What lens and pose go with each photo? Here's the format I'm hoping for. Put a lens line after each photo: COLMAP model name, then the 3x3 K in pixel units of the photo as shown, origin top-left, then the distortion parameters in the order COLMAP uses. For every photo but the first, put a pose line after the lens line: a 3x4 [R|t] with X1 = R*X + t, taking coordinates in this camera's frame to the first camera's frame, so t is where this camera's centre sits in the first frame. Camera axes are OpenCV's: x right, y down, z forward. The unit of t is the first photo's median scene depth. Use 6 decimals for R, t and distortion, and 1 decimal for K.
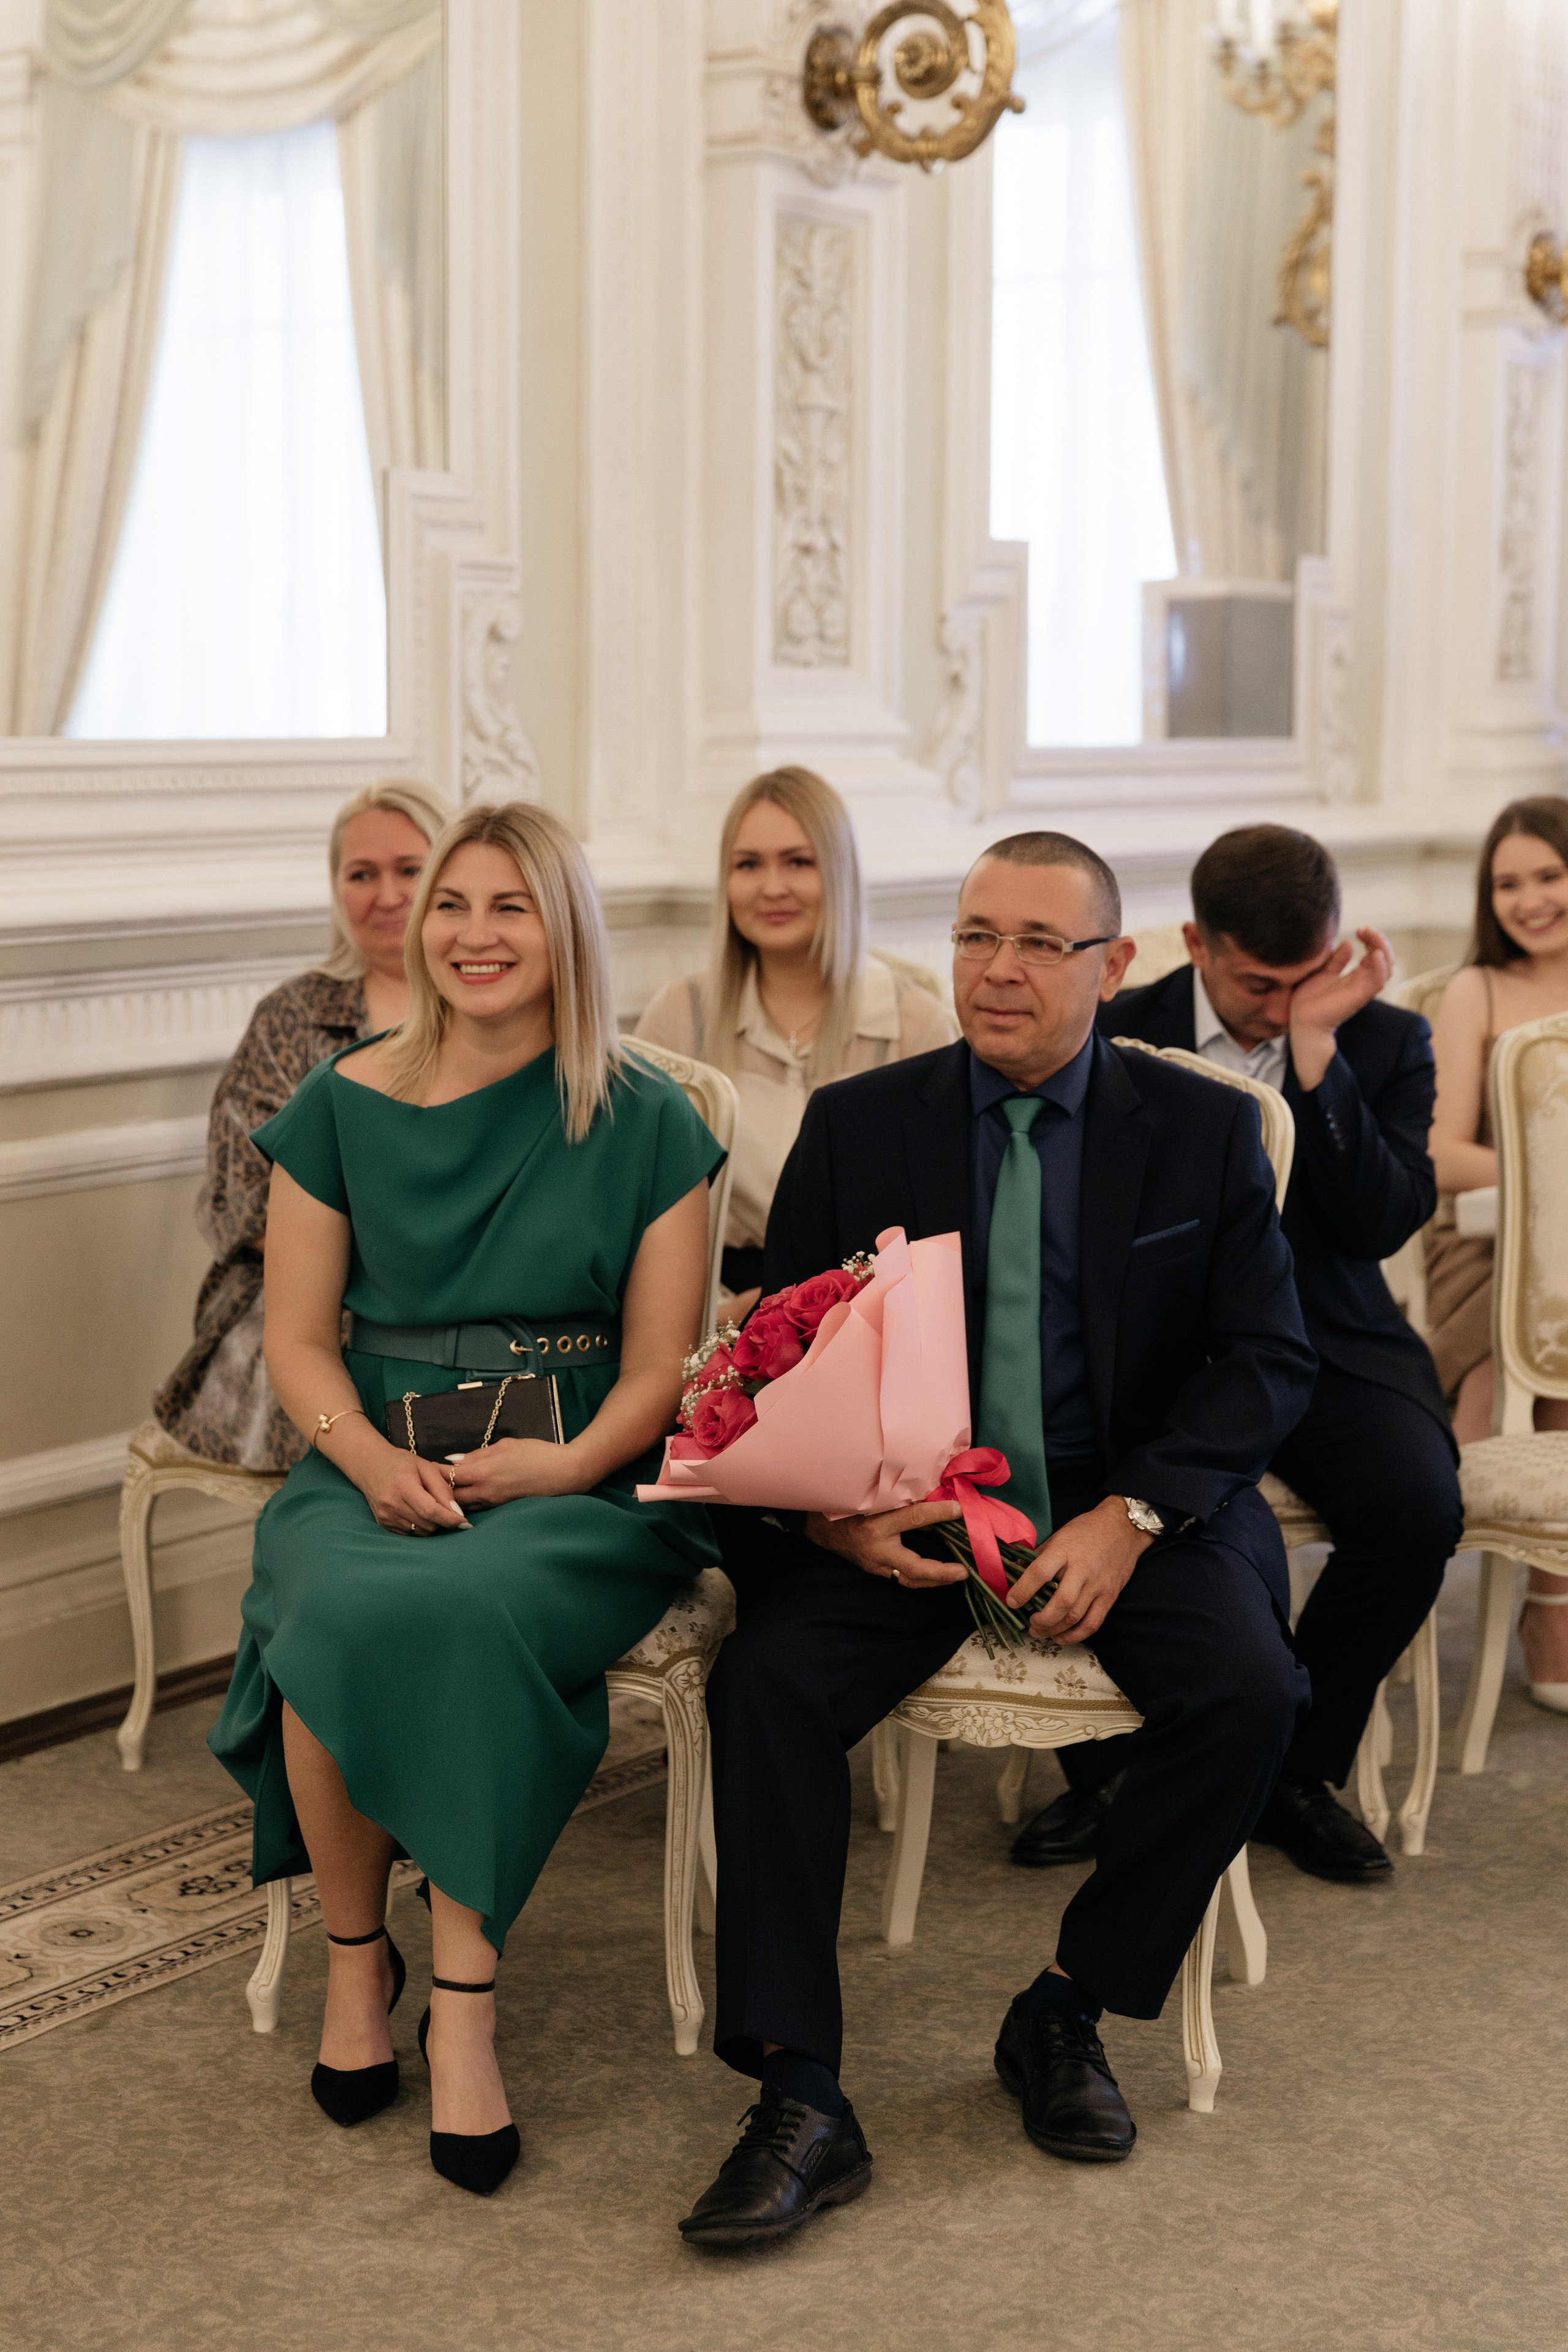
lens RADIAL K [[3678.7, 0, 788.7], [0, 3678.7, 1188.0], [0, 0, 1]] dist [-0.009542, 0.000000]
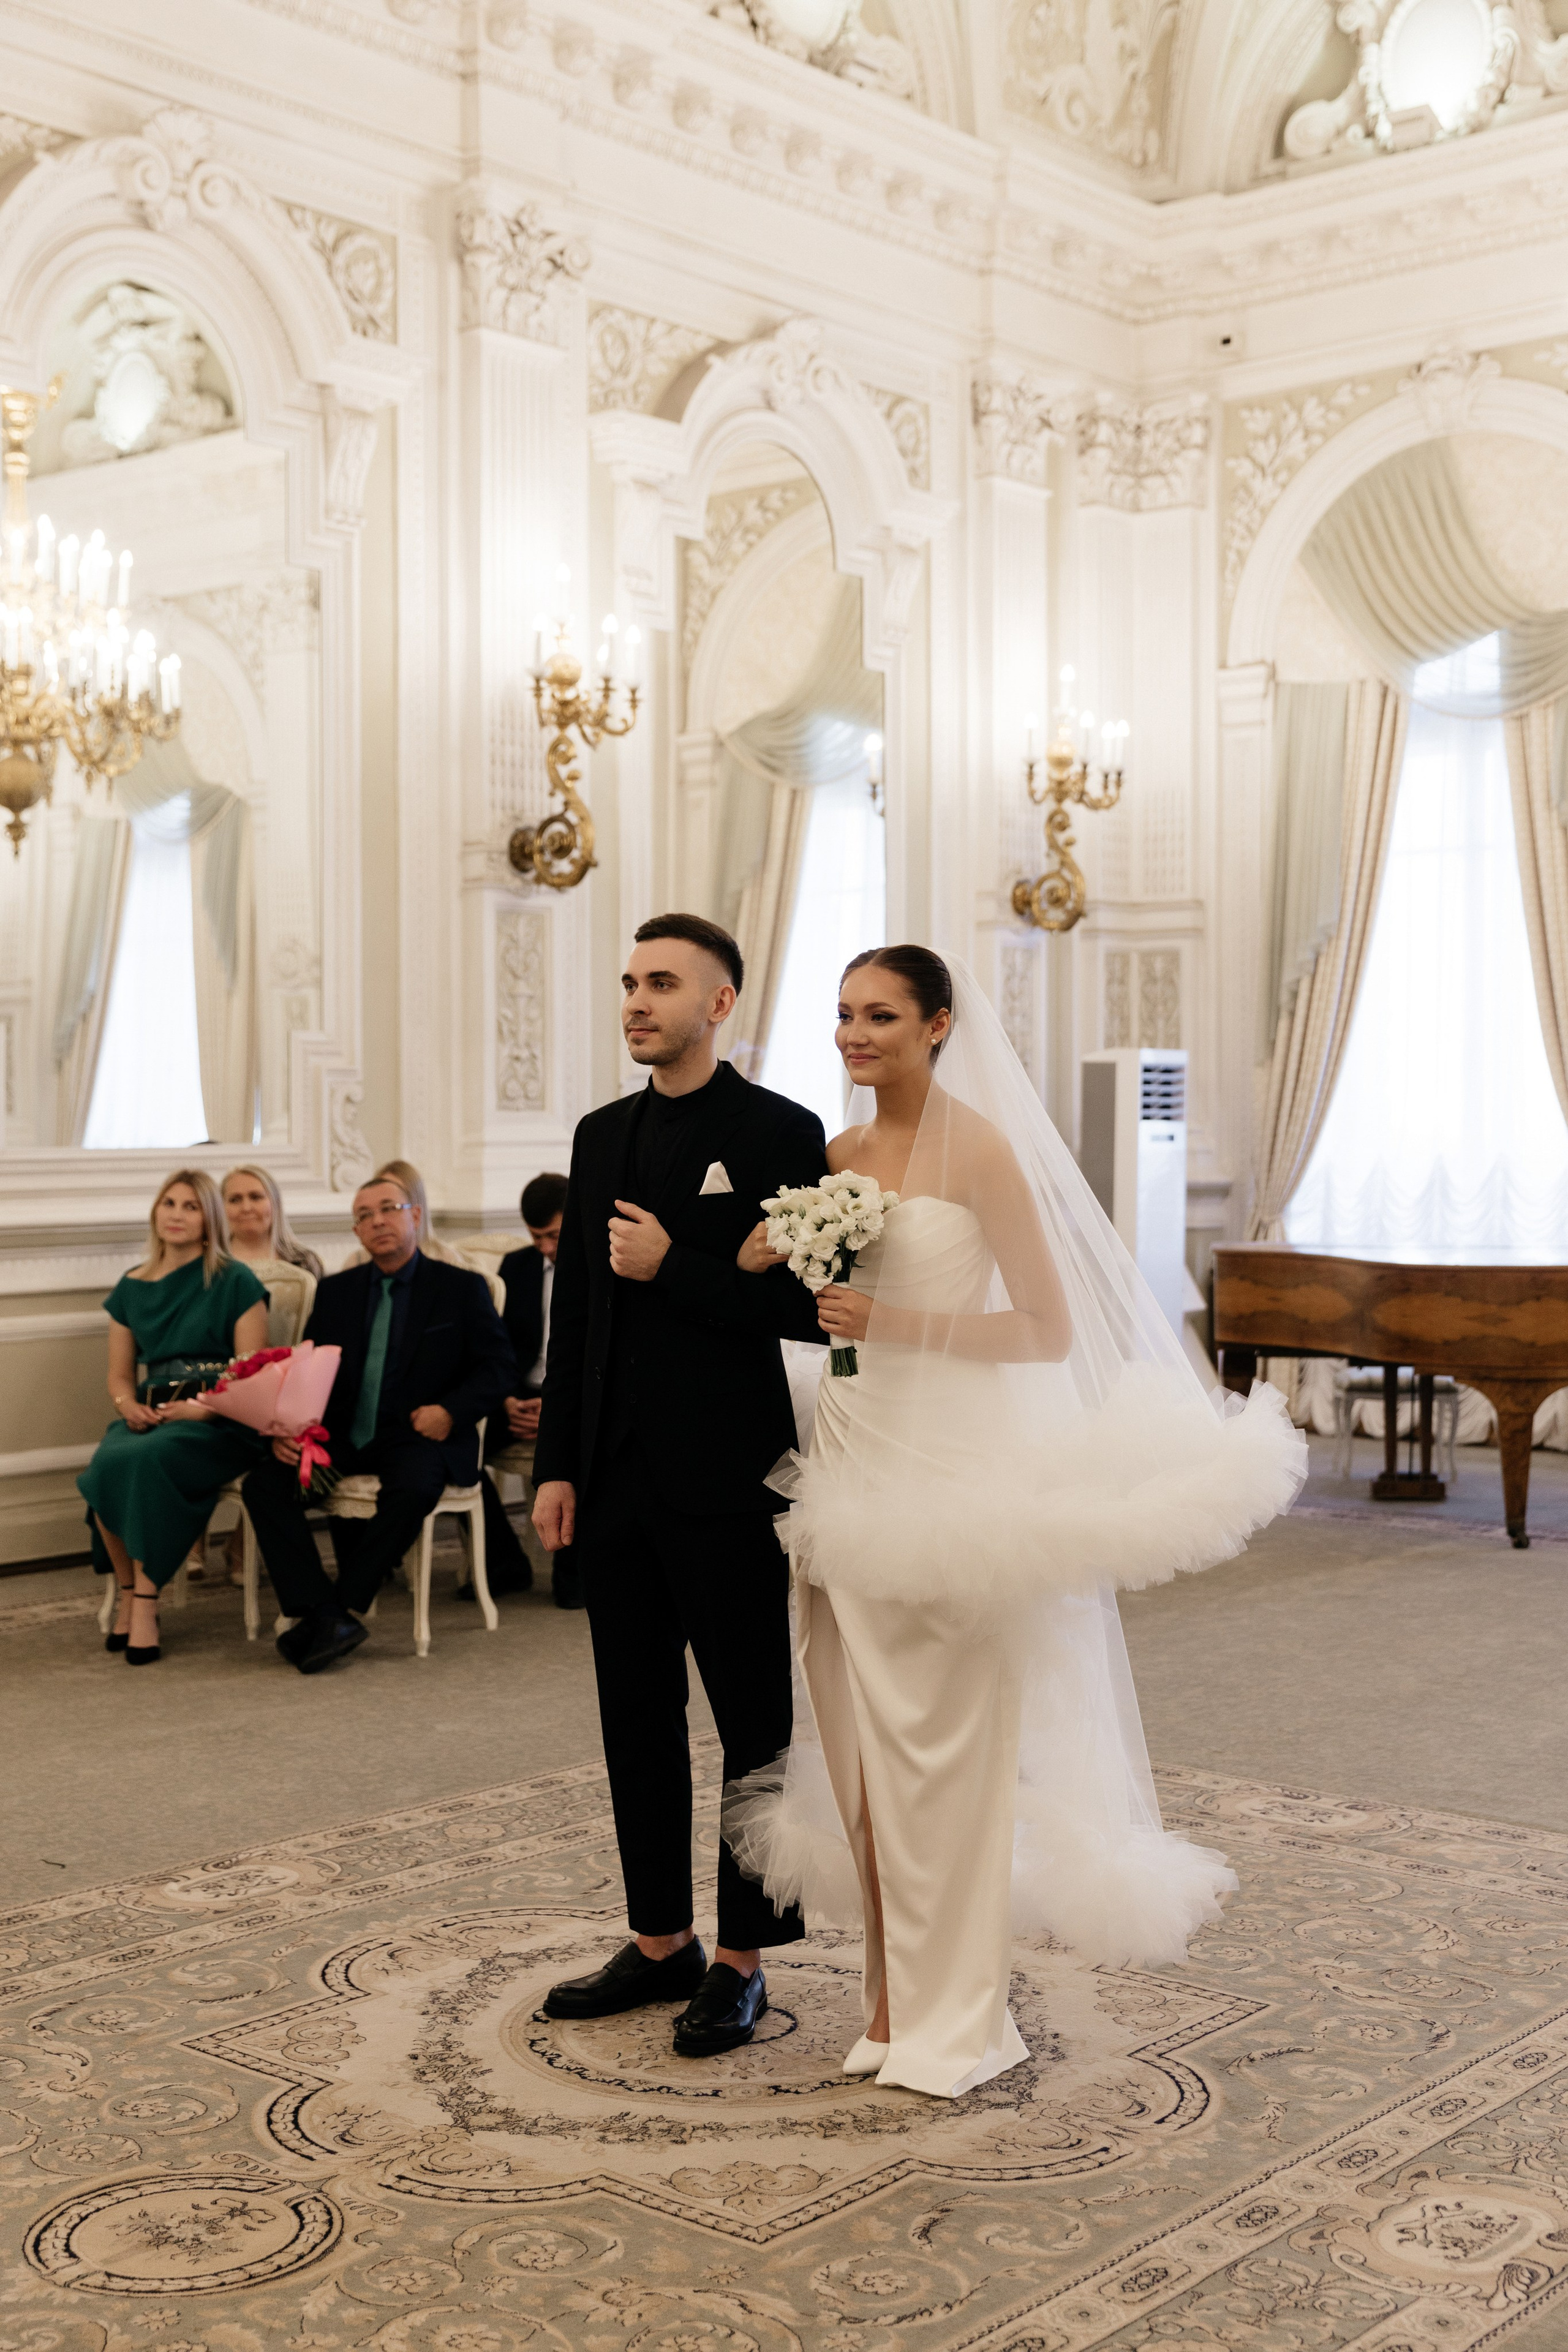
lens RADIAL K [[2724.5, 0, 778.2], [0, 2724.5, 1175.7], [0, 0, 1]] dist [0.072558, 0.000000]
pose [[0.987053, -0.007369, -0.160222, 0.431682], [-0.010129, 0.994086, -0.108126, 0.073884], [0.160072, 0.108349, 0.981141, -0.588570]]
